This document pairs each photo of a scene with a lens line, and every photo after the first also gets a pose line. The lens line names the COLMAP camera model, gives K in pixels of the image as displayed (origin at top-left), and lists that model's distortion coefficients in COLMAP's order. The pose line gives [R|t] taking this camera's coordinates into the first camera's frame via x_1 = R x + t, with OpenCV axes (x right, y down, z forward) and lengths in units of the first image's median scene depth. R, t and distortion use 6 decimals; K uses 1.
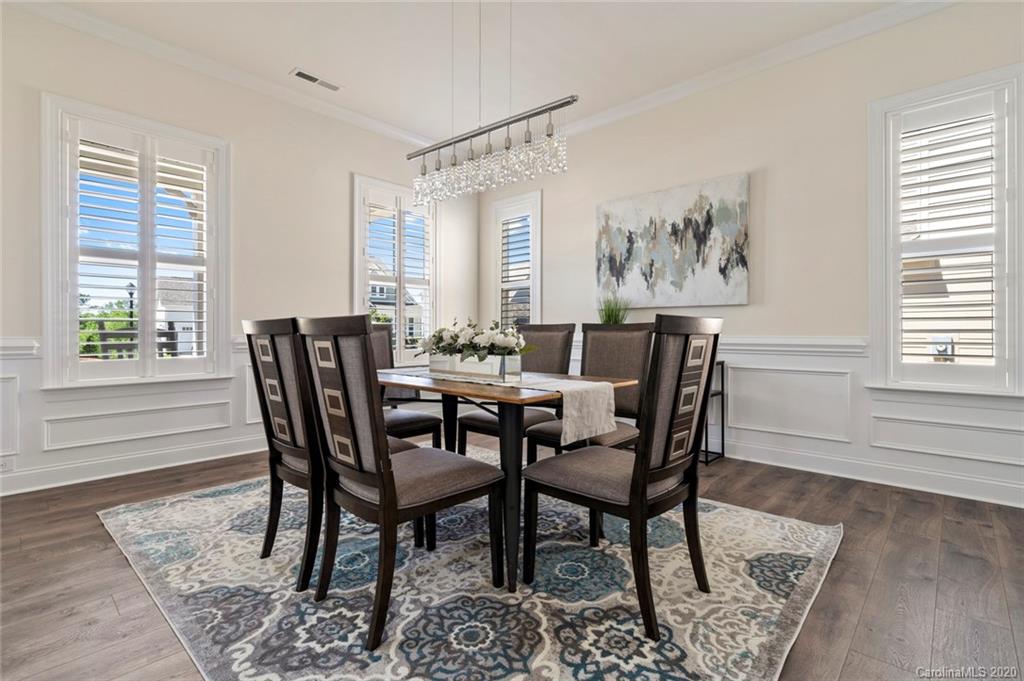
lens RADIAL K [[466.5, 0, 513.4], [0, 466.5, 337.7], [0, 0, 1]] dist [-0.001589, 0.000528]
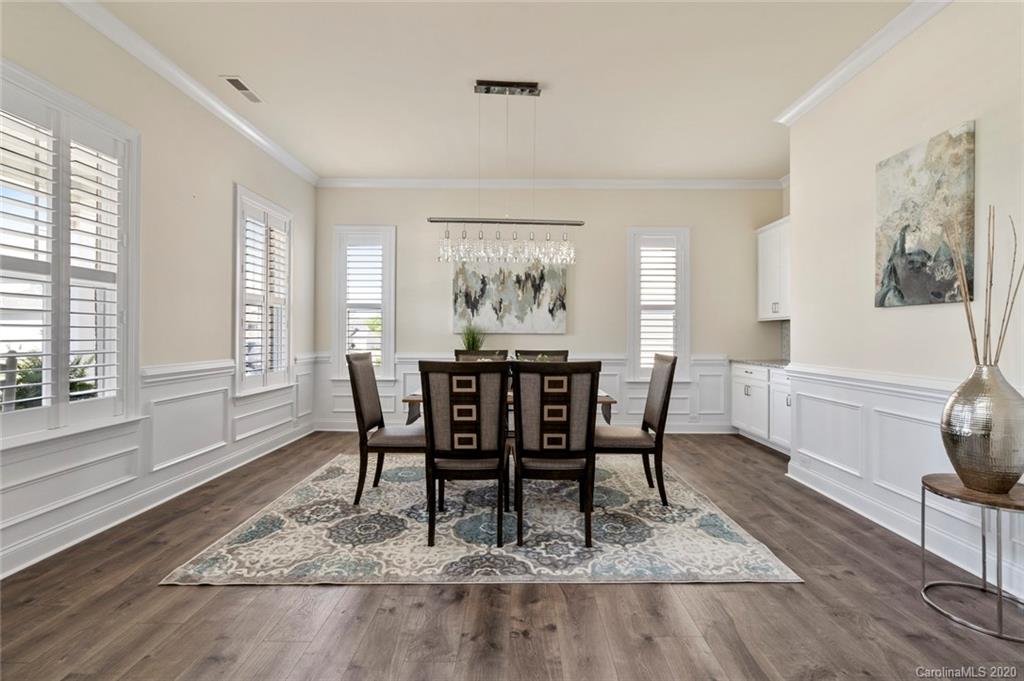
lens RADIAL K [[466.5, 0, 513.4], [0, 466.5, 337.7], [0, 0, 1]] dist [-0.001589, 0.000528]
pose [[0.745644, 0.000353, 0.666344, -0.661685], [0.006981, 0.999941, -0.008341, -0.045340], [-0.666308, 0.010872, 0.745598, -0.054870]]
